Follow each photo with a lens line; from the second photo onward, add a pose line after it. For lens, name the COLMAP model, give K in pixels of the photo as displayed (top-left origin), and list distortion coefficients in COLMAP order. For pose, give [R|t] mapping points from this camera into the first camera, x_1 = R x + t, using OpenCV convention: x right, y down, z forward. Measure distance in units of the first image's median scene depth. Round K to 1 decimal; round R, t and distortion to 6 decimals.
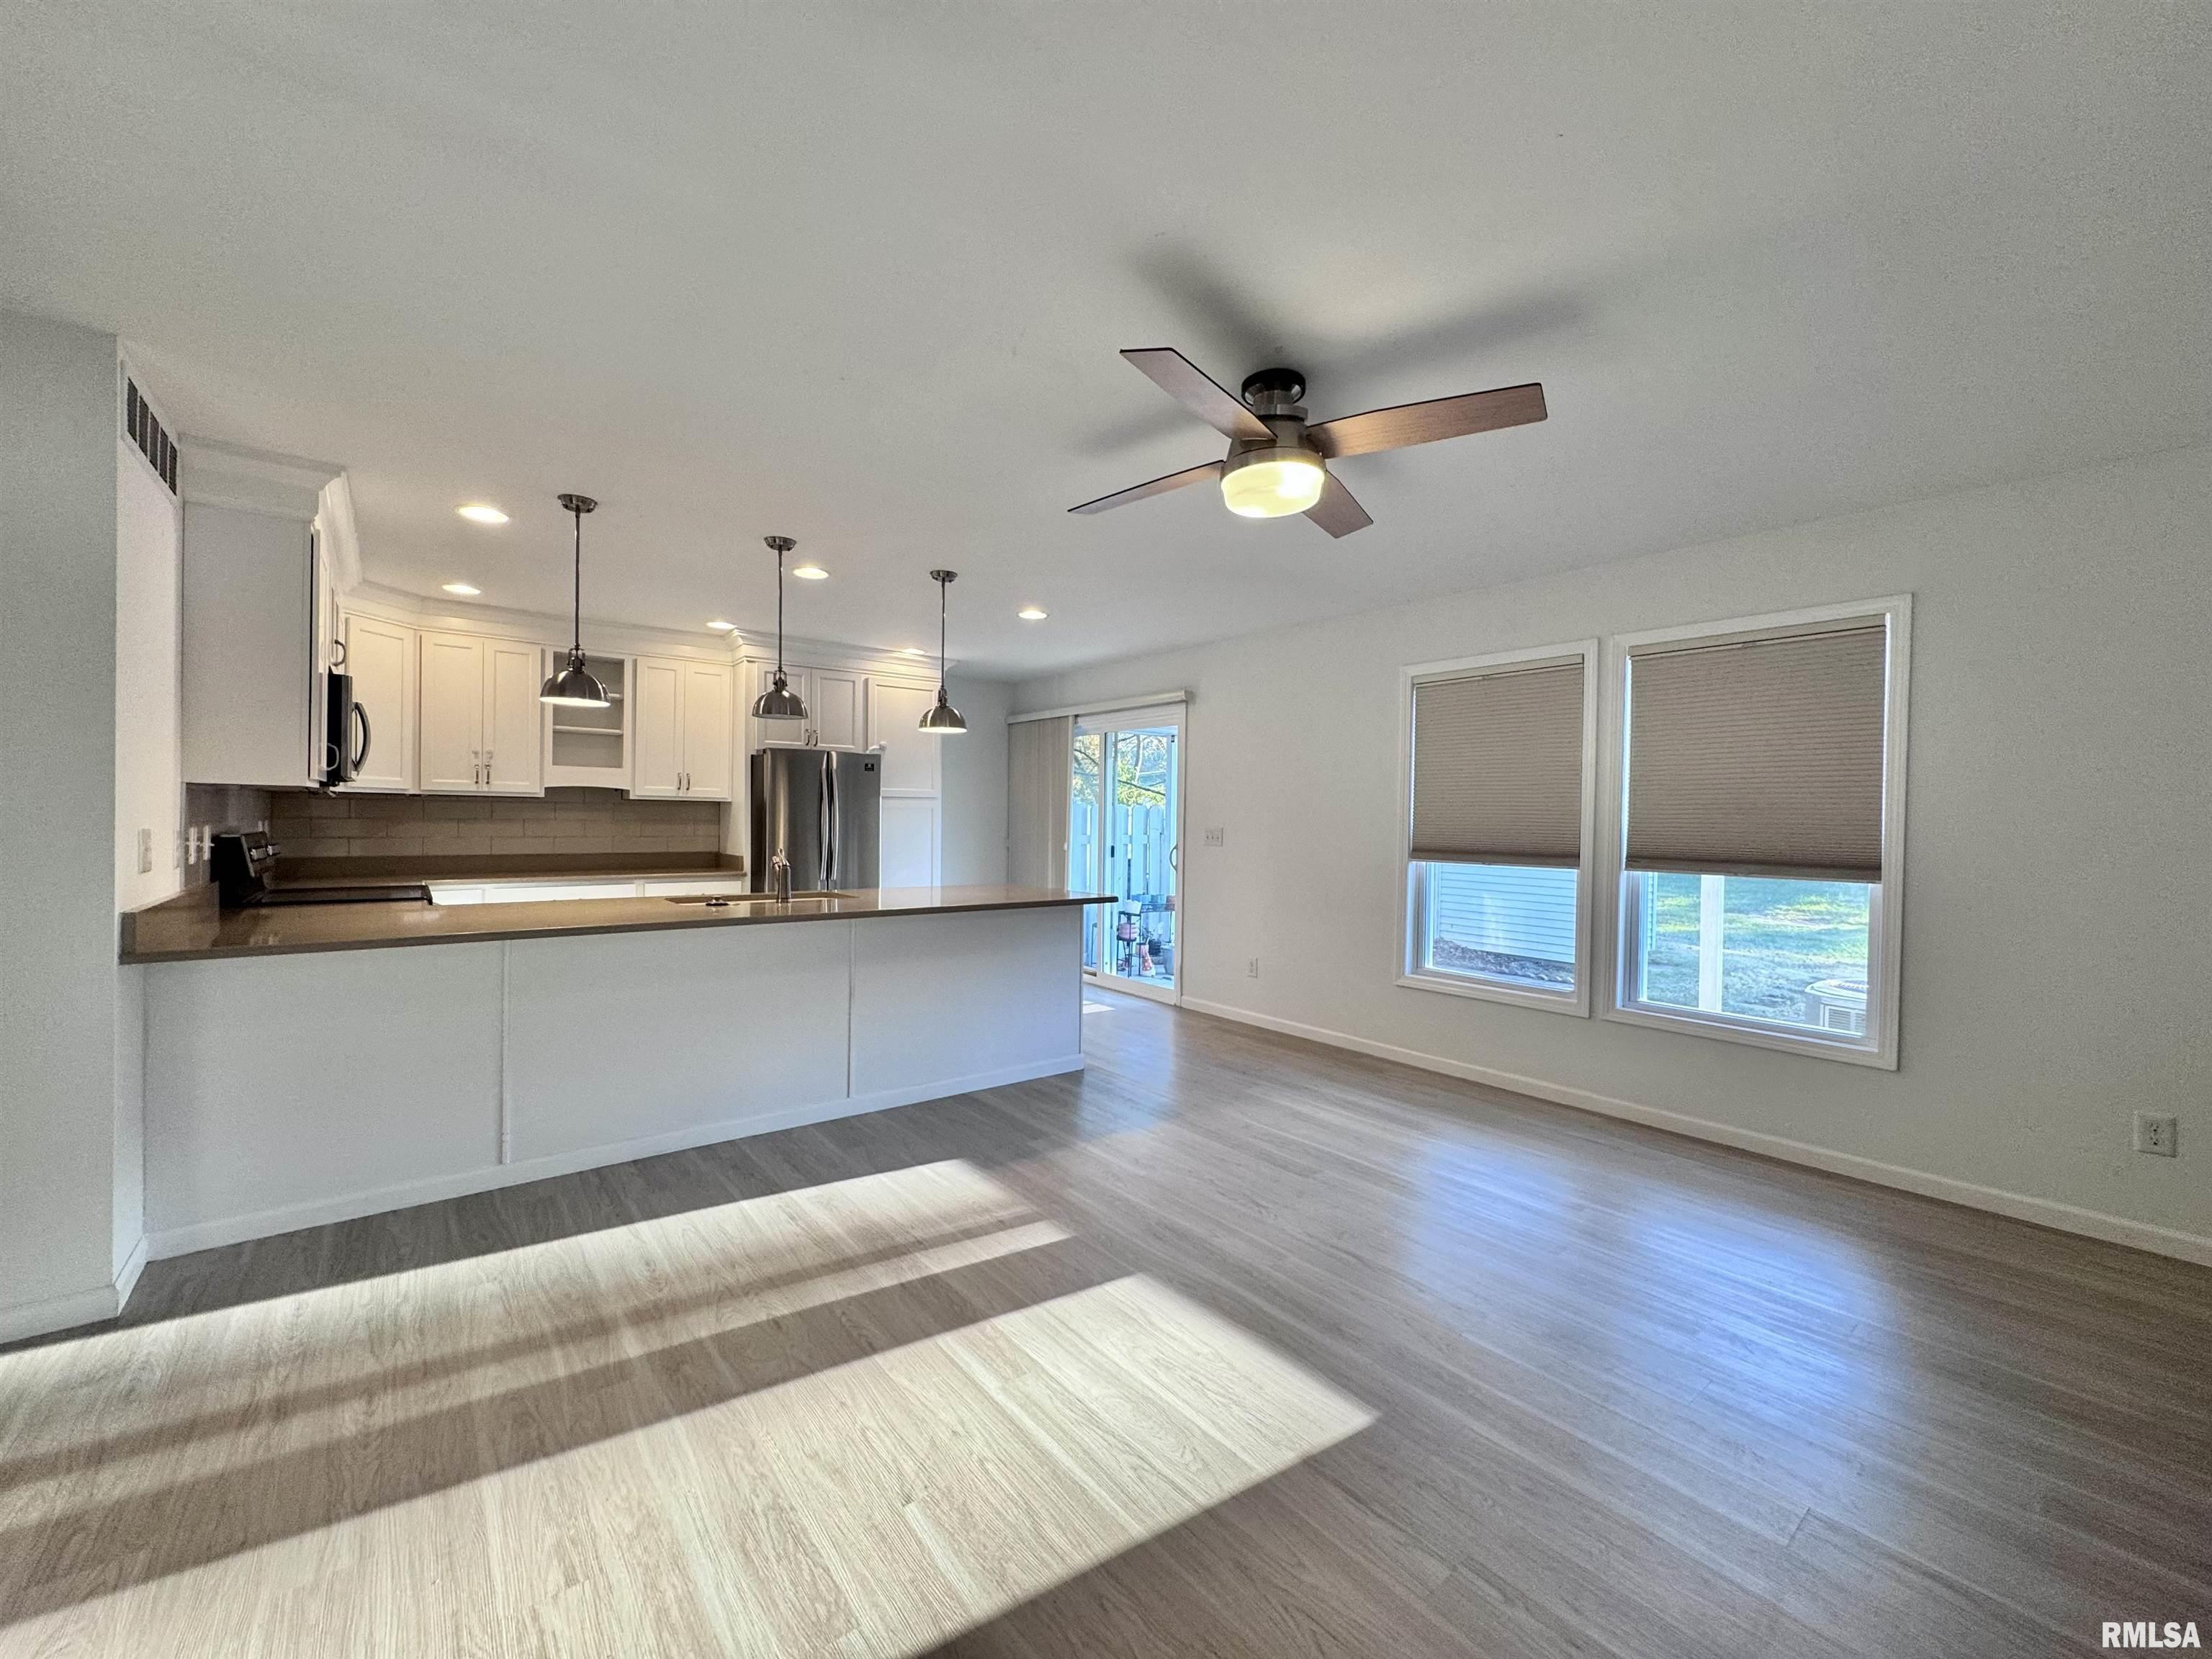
lens RADIAL K [[880.7, 0, 1104.8], [0, 880.7, 831.4], [0, 0, 1]] dist [-0.002205, 0.000305]
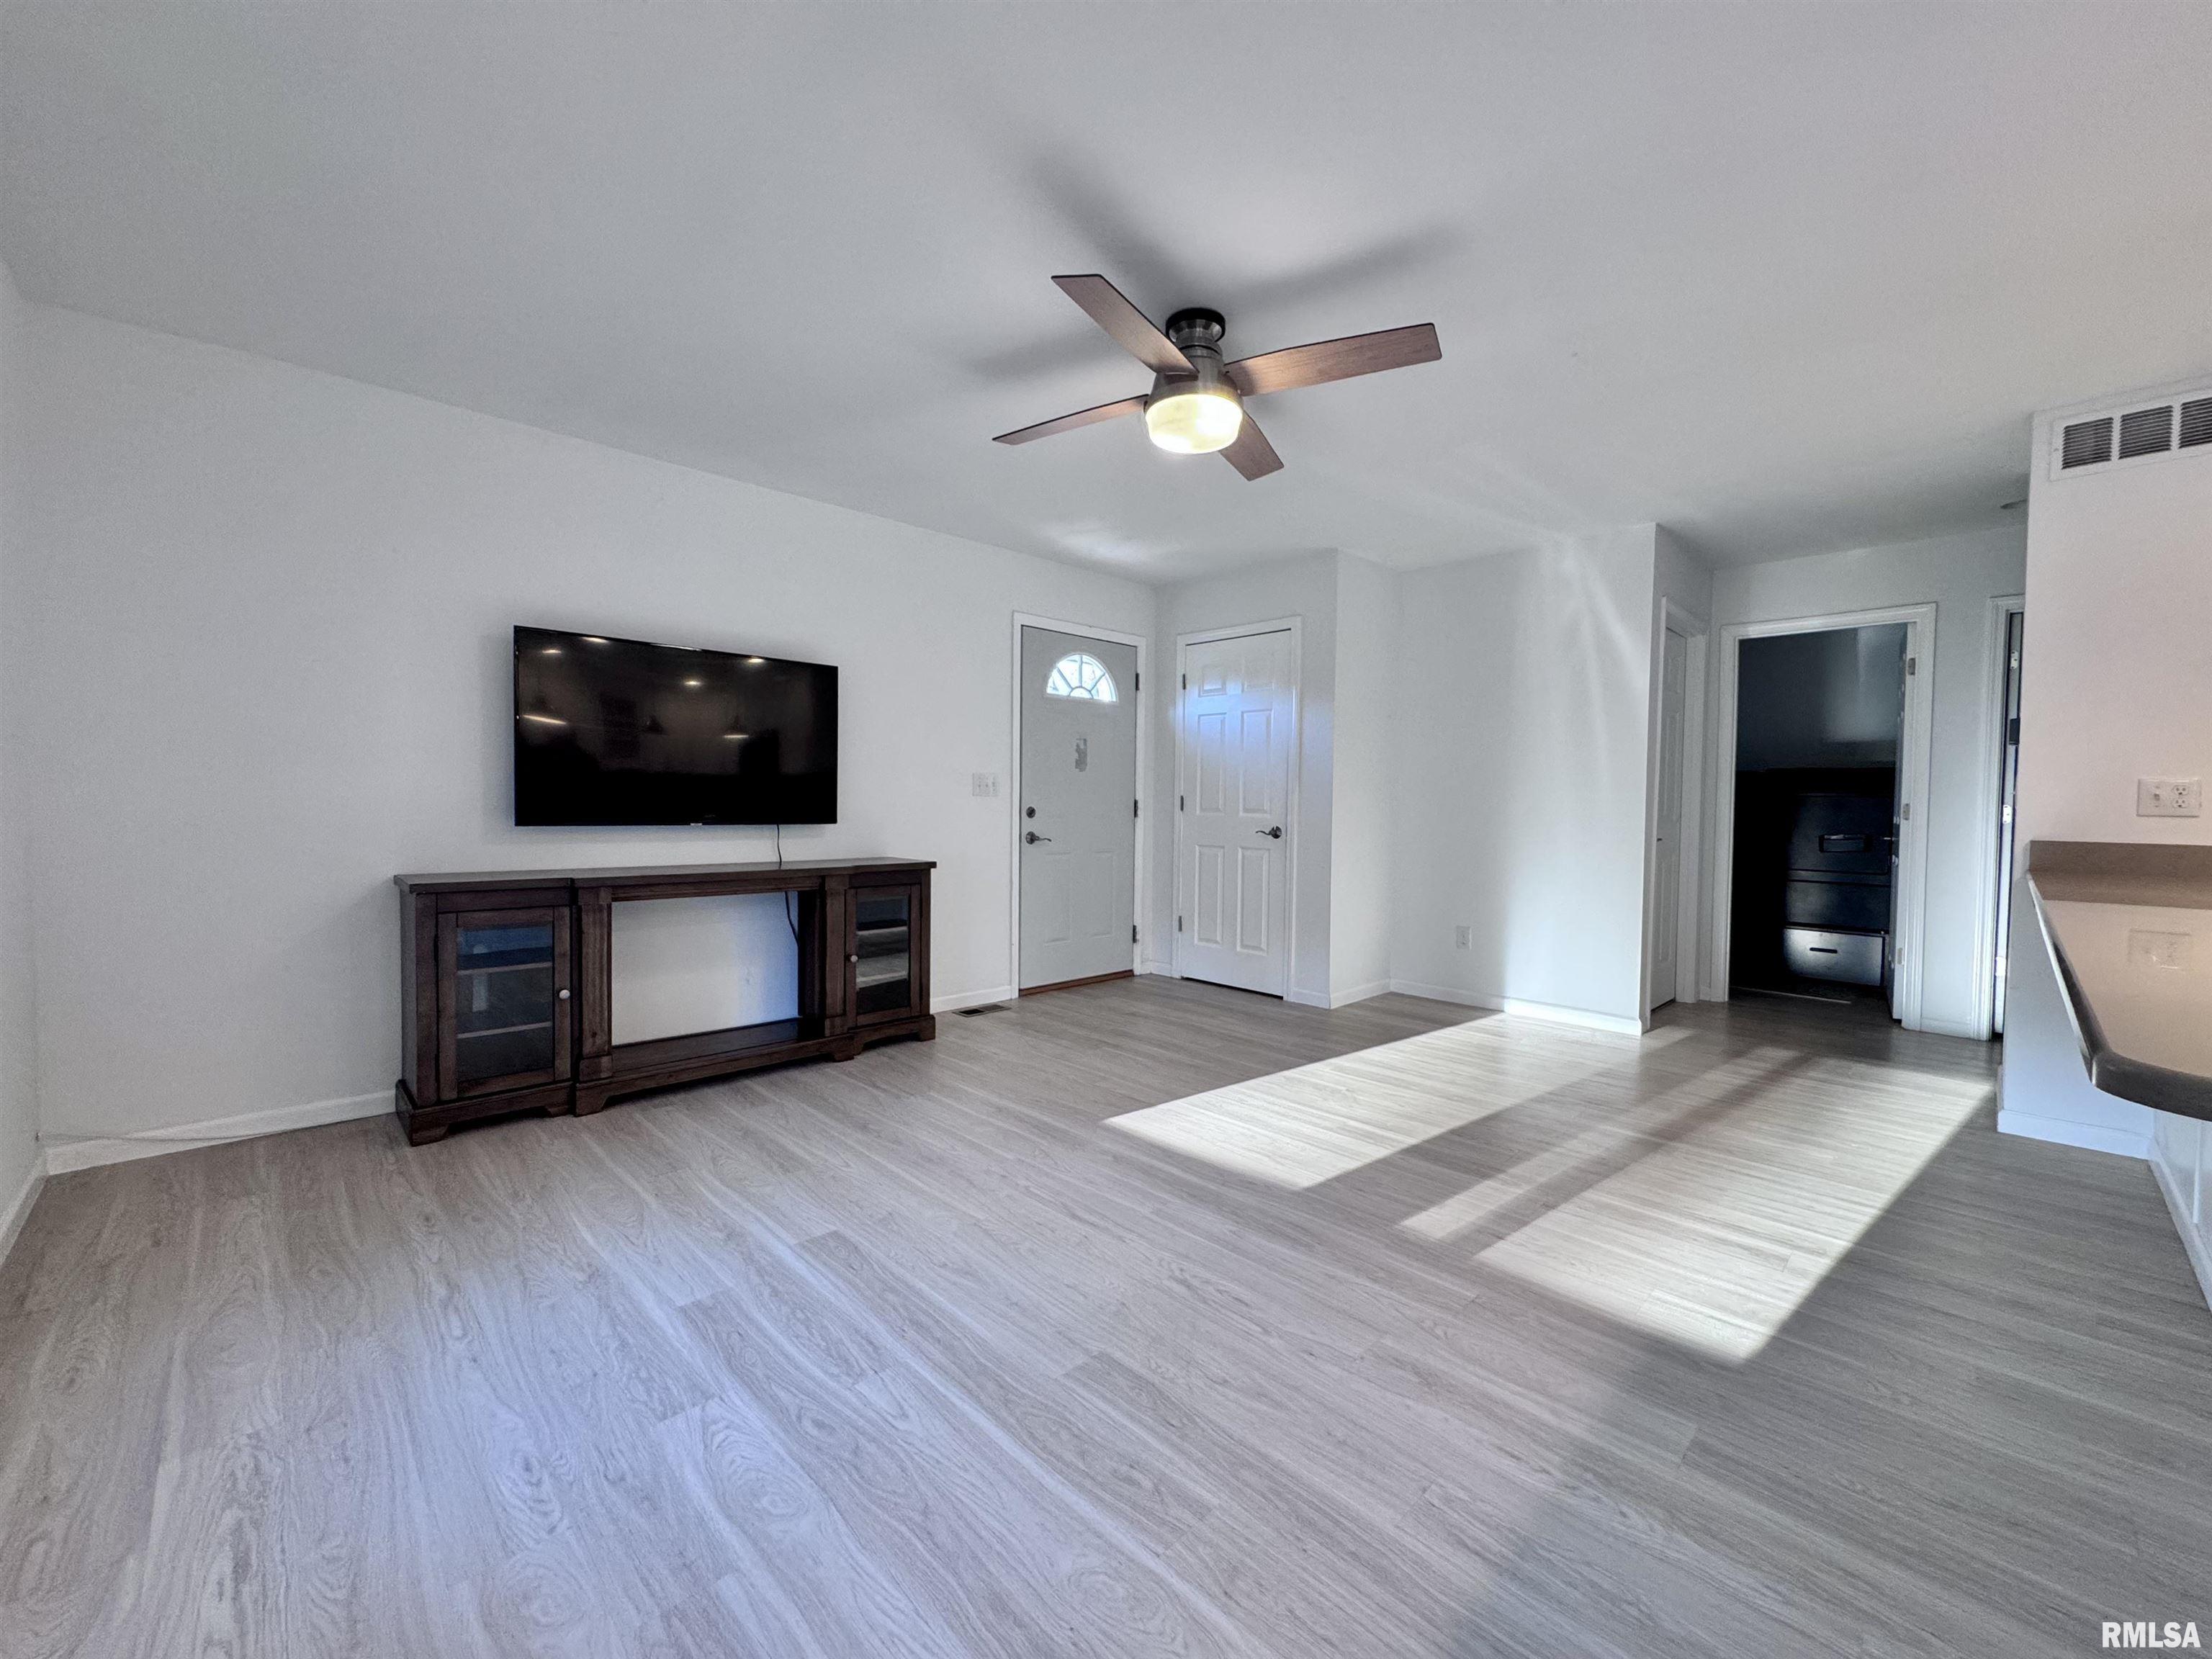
lens RADIAL K [[880.7, 0, 1104.8], [0, 880.7, 831.4], [0, 0, 1]] dist [-0.002205, 0.000305]
pose [[-0.994823, -0.025796, -0.098294, 0.364247], [-0.030525, 0.998433, 0.046912, 0.052305], [0.096930, 0.049670, -0.994051, 1.932149]]
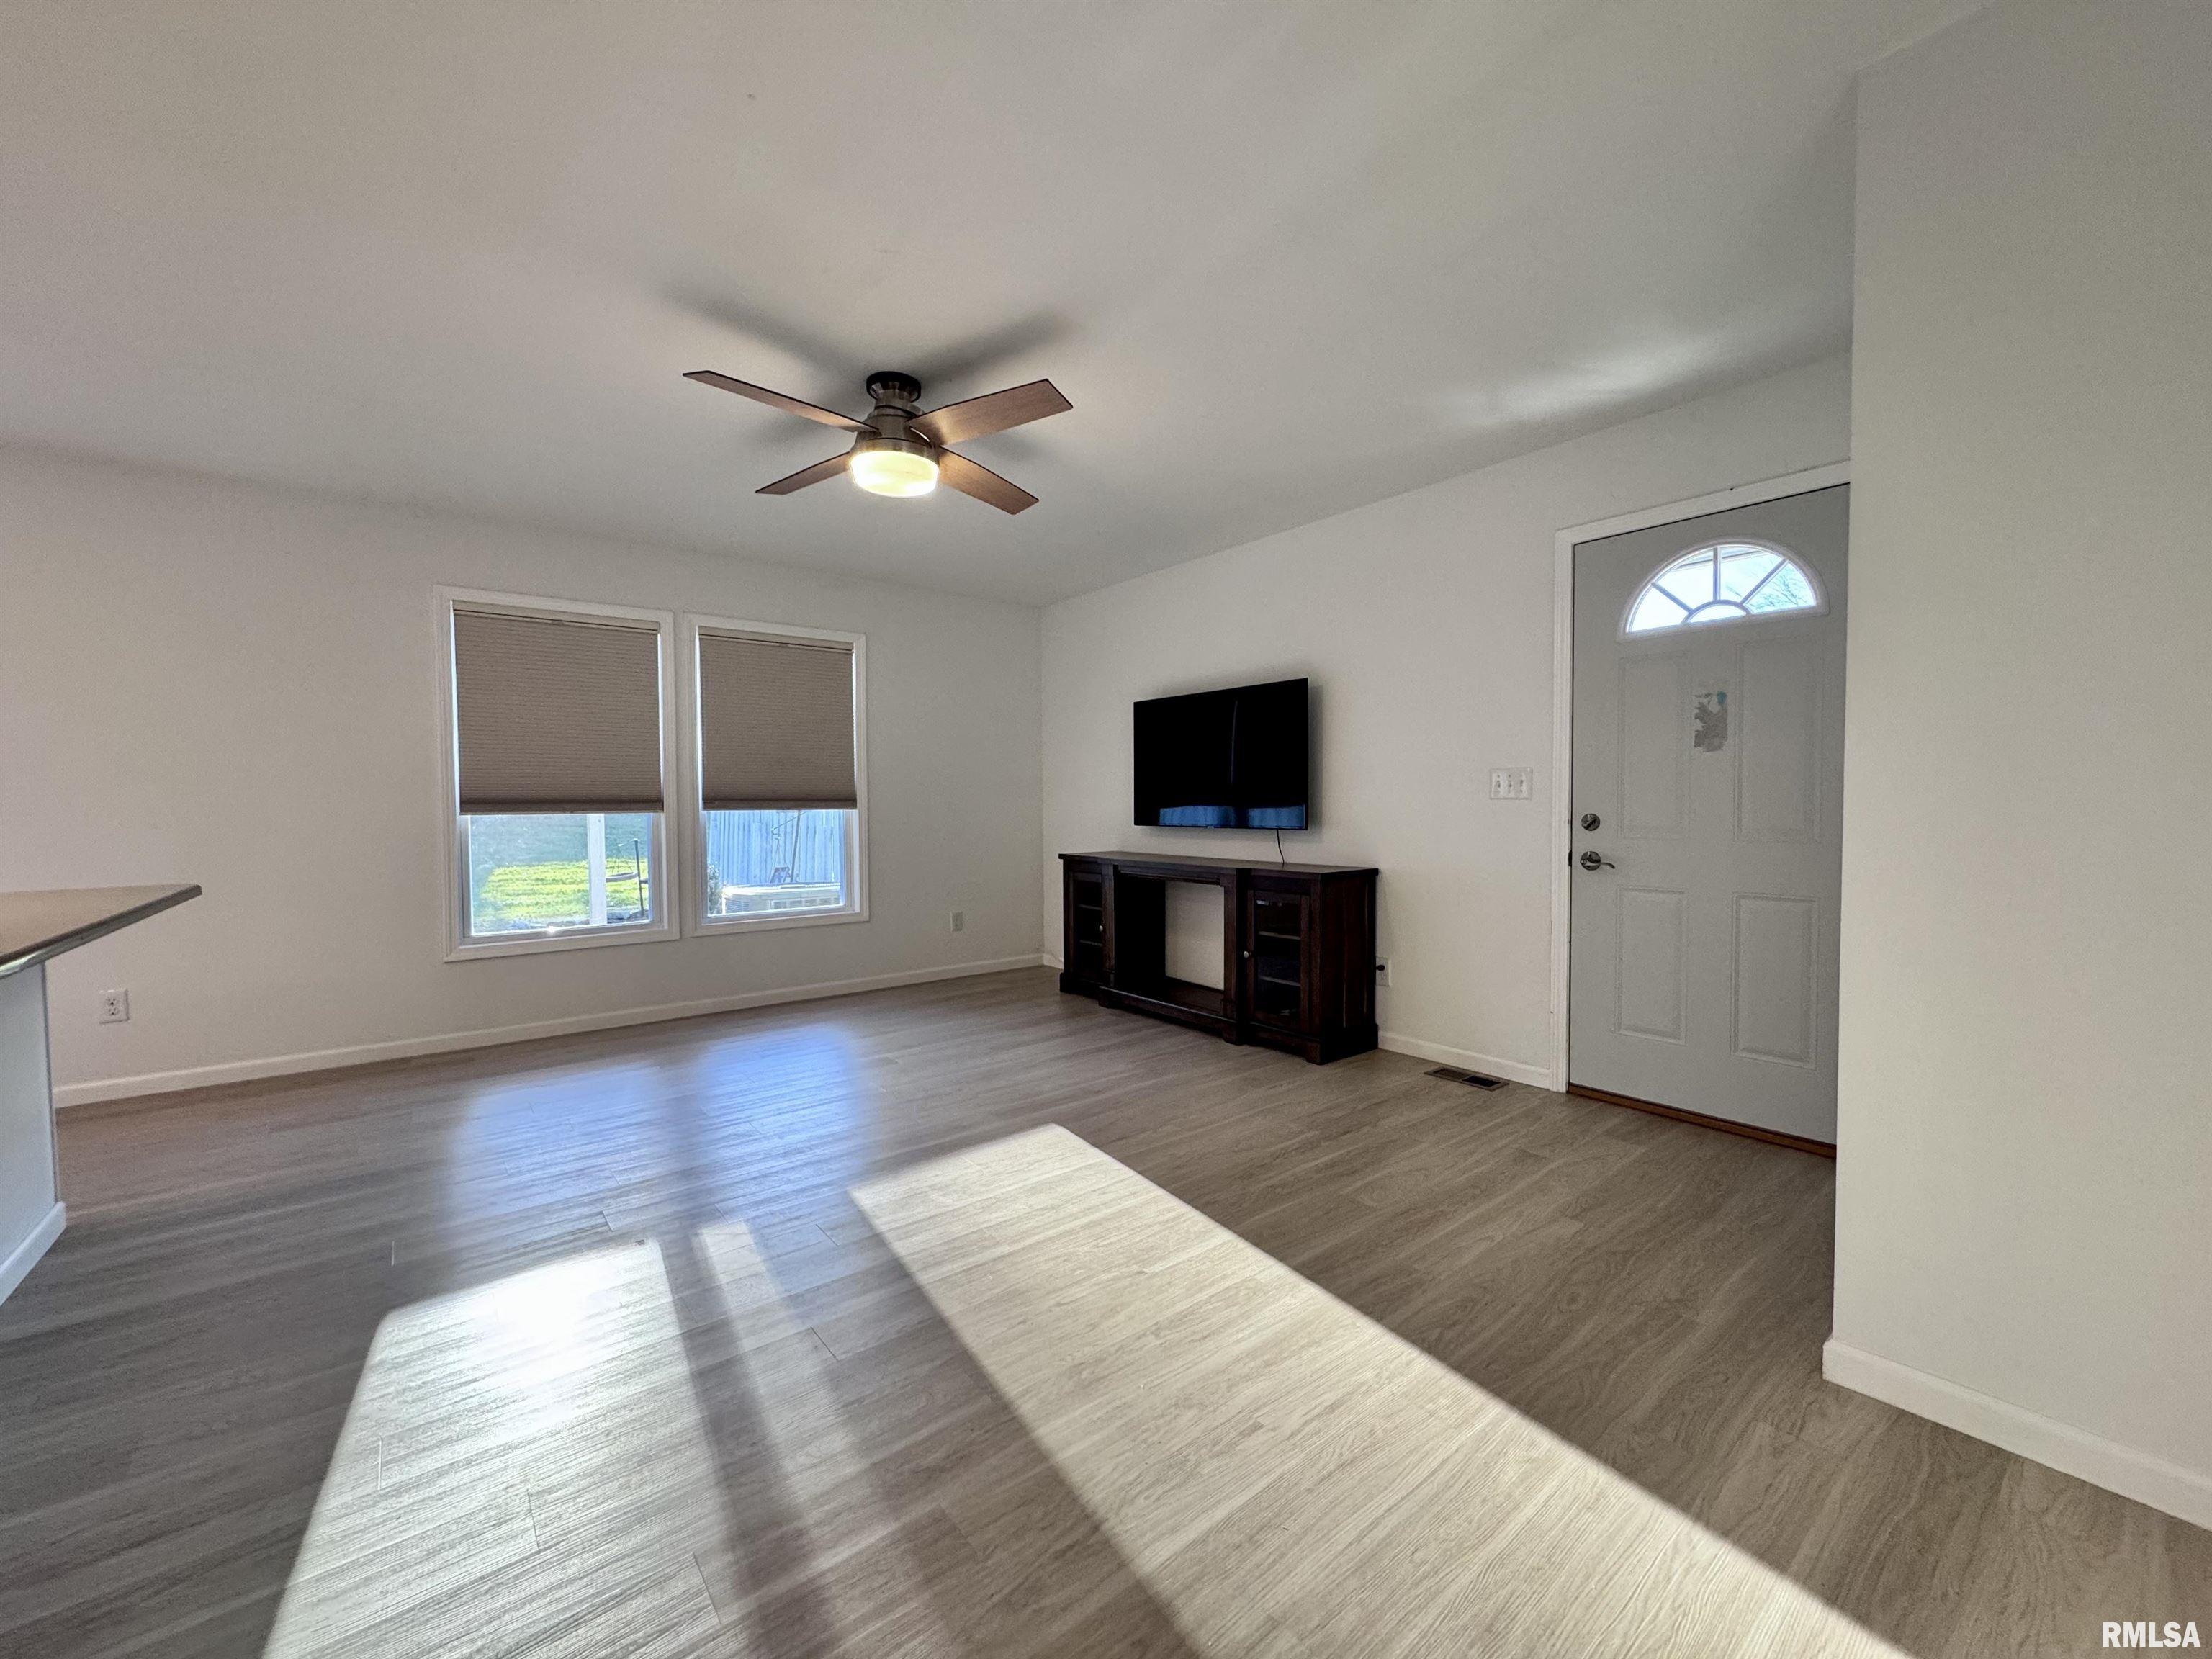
lens RADIAL K [[880.7, 0, 1104.8], [0, 880.7, 831.4], [0, 0, 1]] dist [-0.002205, 0.000305]
pose [[0.000907, -0.047512, 0.998870, -0.954993], [0.022861, 0.998611, 0.047479, 0.042658], [-0.999738, 0.022792, 0.001992, 0.677564]]
